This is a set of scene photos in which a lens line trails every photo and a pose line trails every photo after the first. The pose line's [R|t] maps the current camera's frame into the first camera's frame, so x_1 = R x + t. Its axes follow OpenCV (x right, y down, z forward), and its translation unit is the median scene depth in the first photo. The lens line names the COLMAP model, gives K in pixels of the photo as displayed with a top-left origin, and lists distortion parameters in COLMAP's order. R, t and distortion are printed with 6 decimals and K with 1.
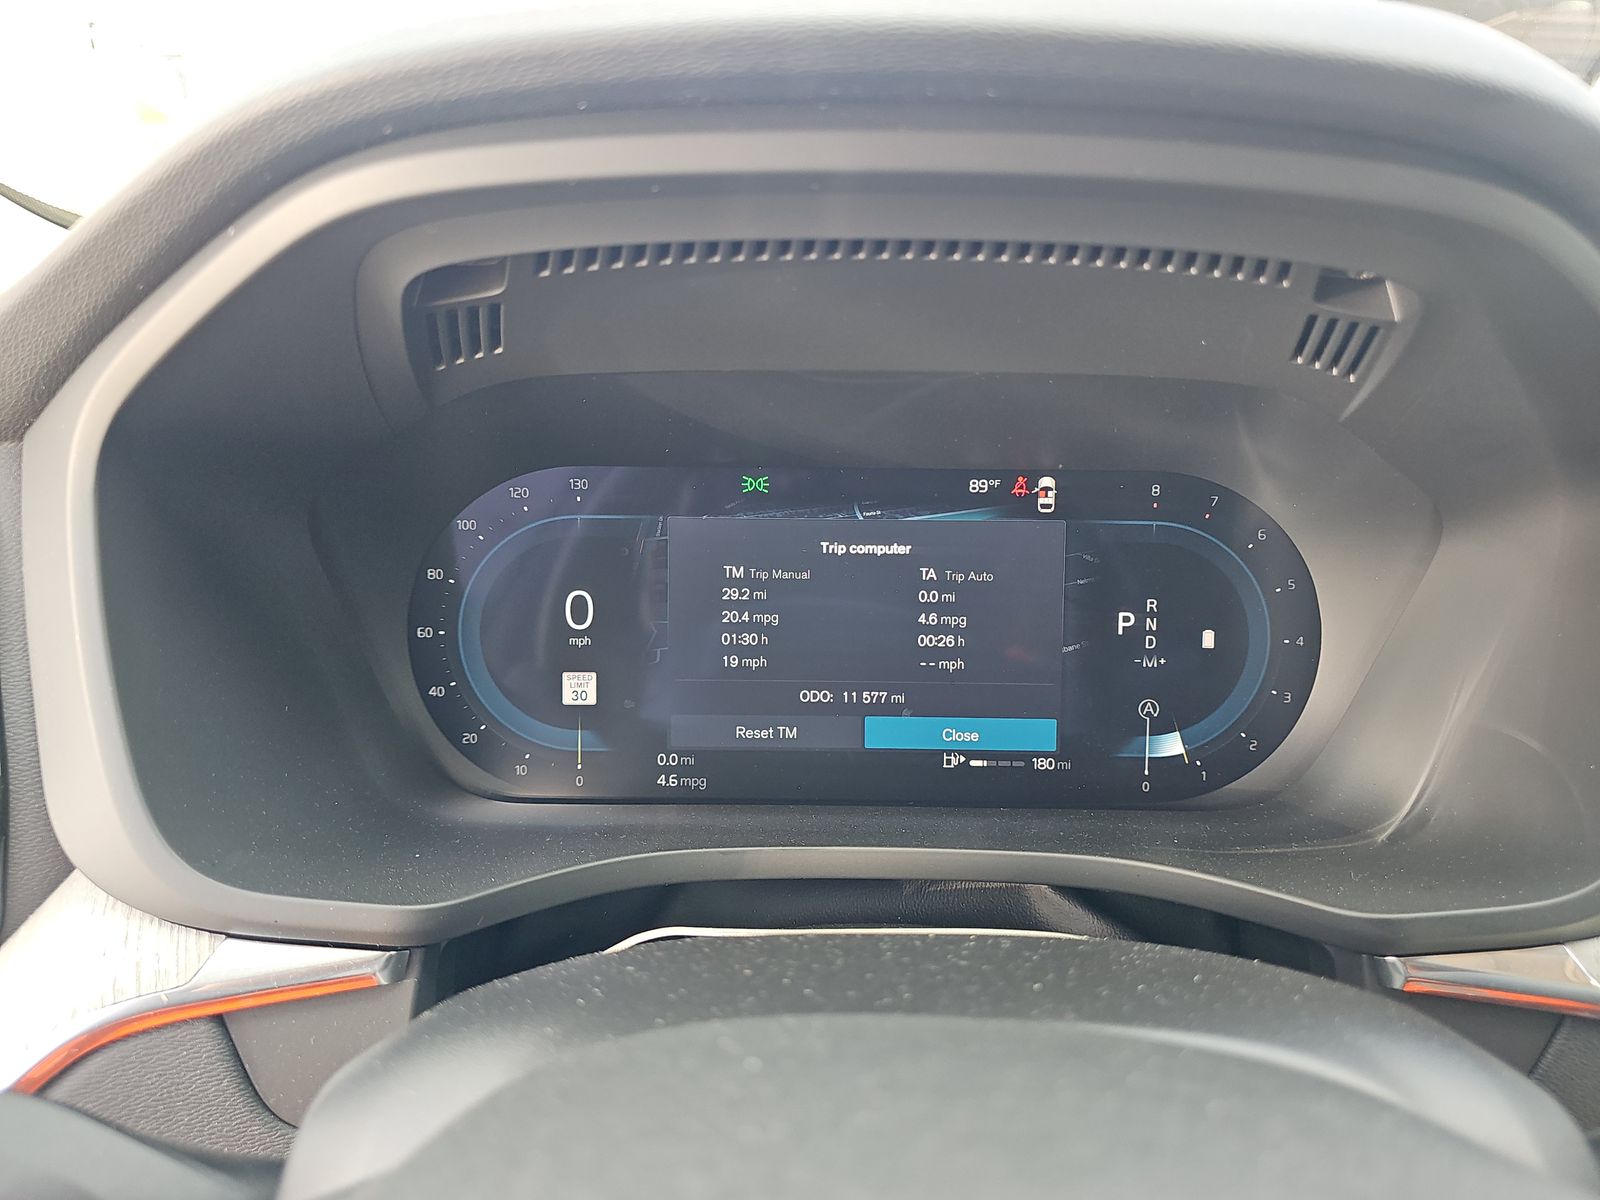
lens RADIAL K [[1075.5, 0, 826.0], [0, 1075.5, 599.4], [0, 0, 1]] dist [0.078001, -0.080991]
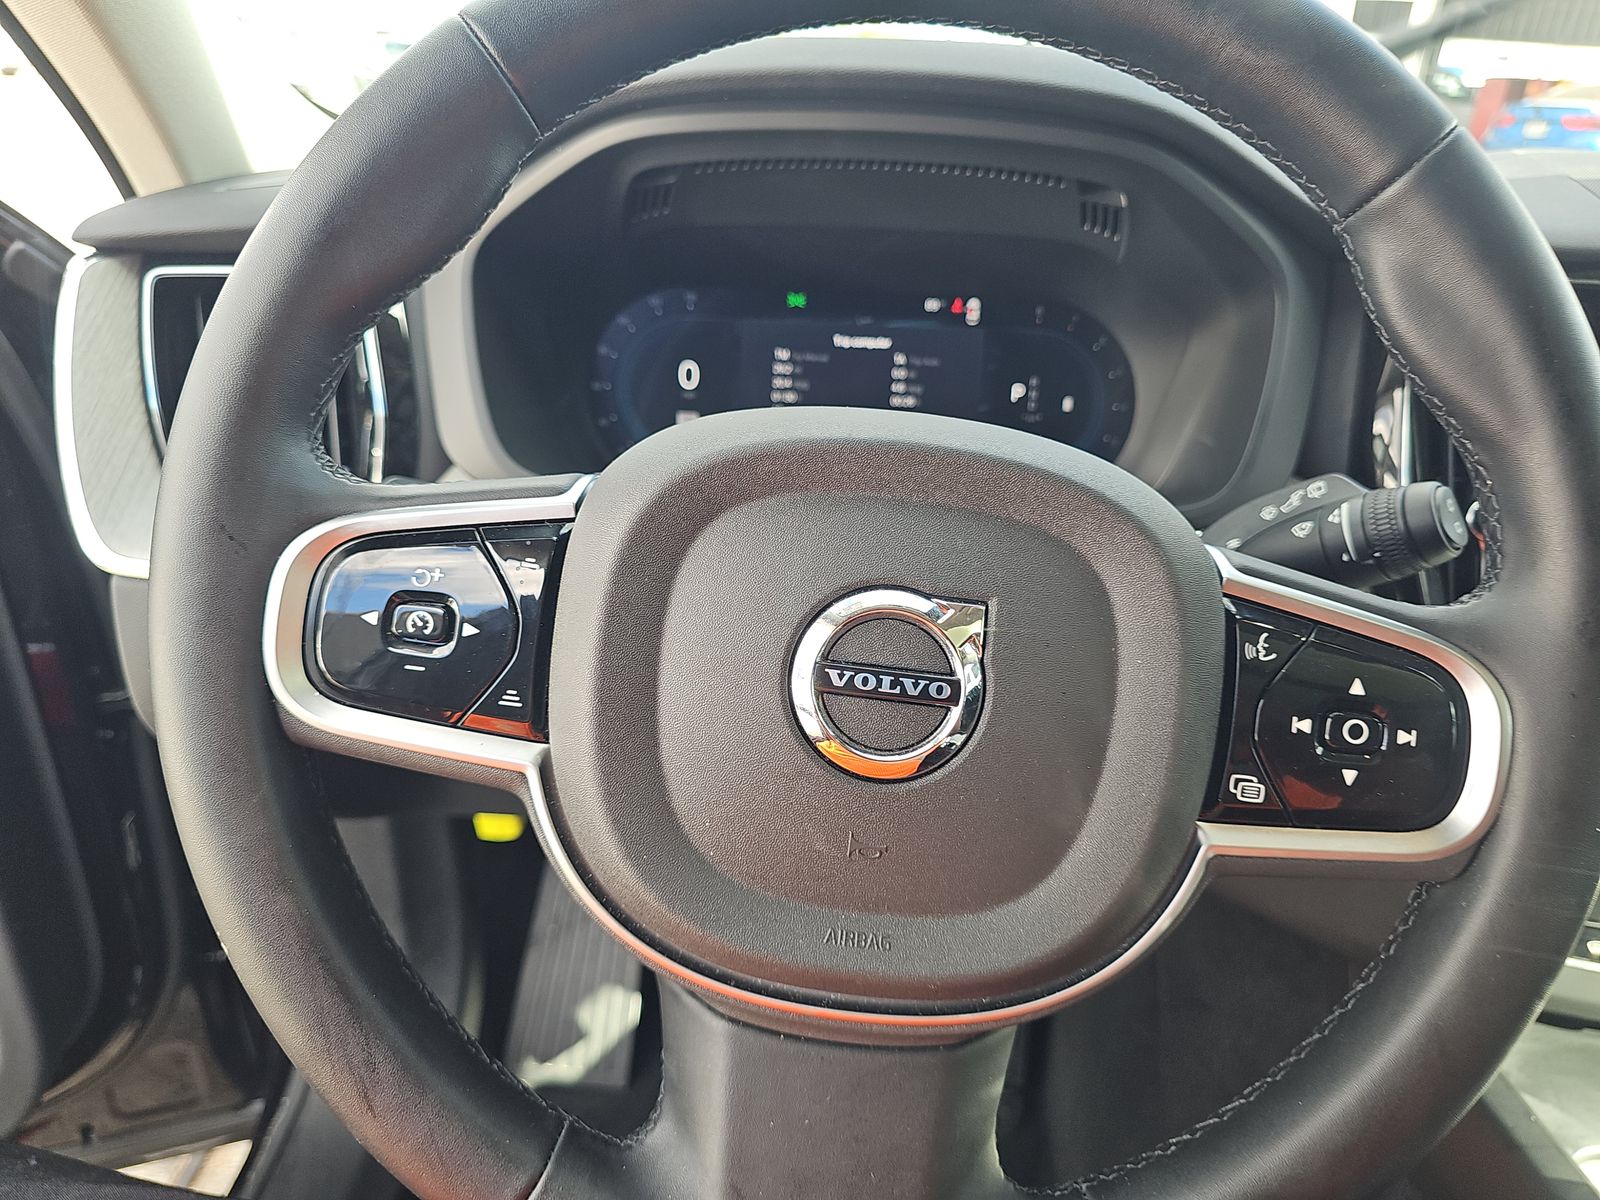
lens RADIAL K [[1075.5, 0, 826.0], [0, 1075.5, 599.4], [0, 0, 1]] dist [0.078001, -0.080991]
pose [[0.998871, 0.034942, -0.032174, 0.049070], [-0.031335, 0.993819, 0.106500, 0.169664], [0.035696, -0.105371, 0.993792, -0.689658]]
